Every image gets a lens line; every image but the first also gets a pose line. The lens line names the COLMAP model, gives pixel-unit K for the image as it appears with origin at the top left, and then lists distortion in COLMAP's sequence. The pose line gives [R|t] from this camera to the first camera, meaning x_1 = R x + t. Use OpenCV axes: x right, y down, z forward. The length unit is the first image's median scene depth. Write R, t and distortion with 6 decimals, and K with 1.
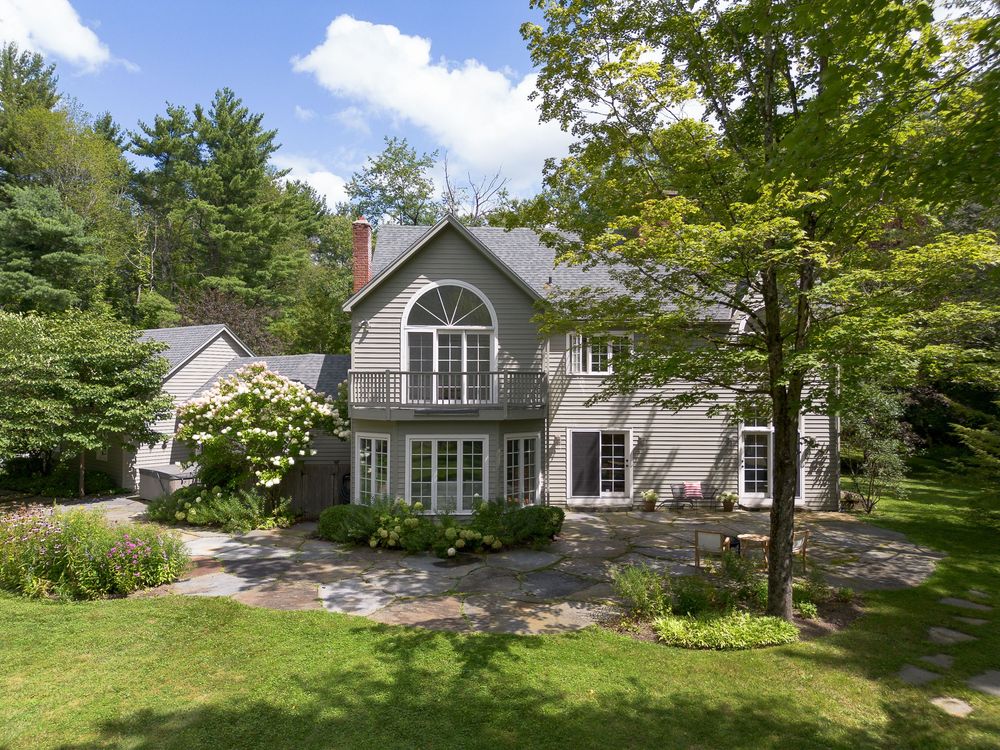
lens RADIAL K [[706.0, 0, 499.1], [0, 706.0, 376.9], [0, 0, 1]] dist [0.061804, -0.046907]
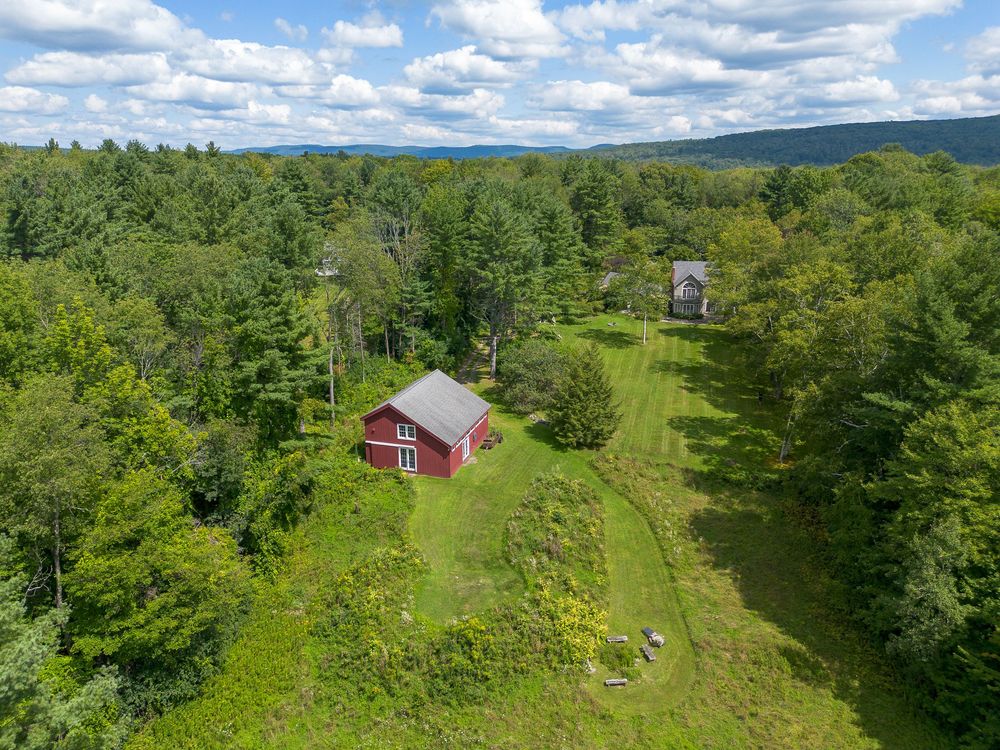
lens RADIAL K [[706.0, 0, 491.2], [0, 706.0, 370.3], [0, 0, 1]] dist [0.061804, -0.046907]
pose [[0.977711, 0.052100, -0.203387, -0.521314], [0.008763, 0.957752, 0.287463, -1.347507], [0.209771, -0.282838, 0.935948, -6.306548]]
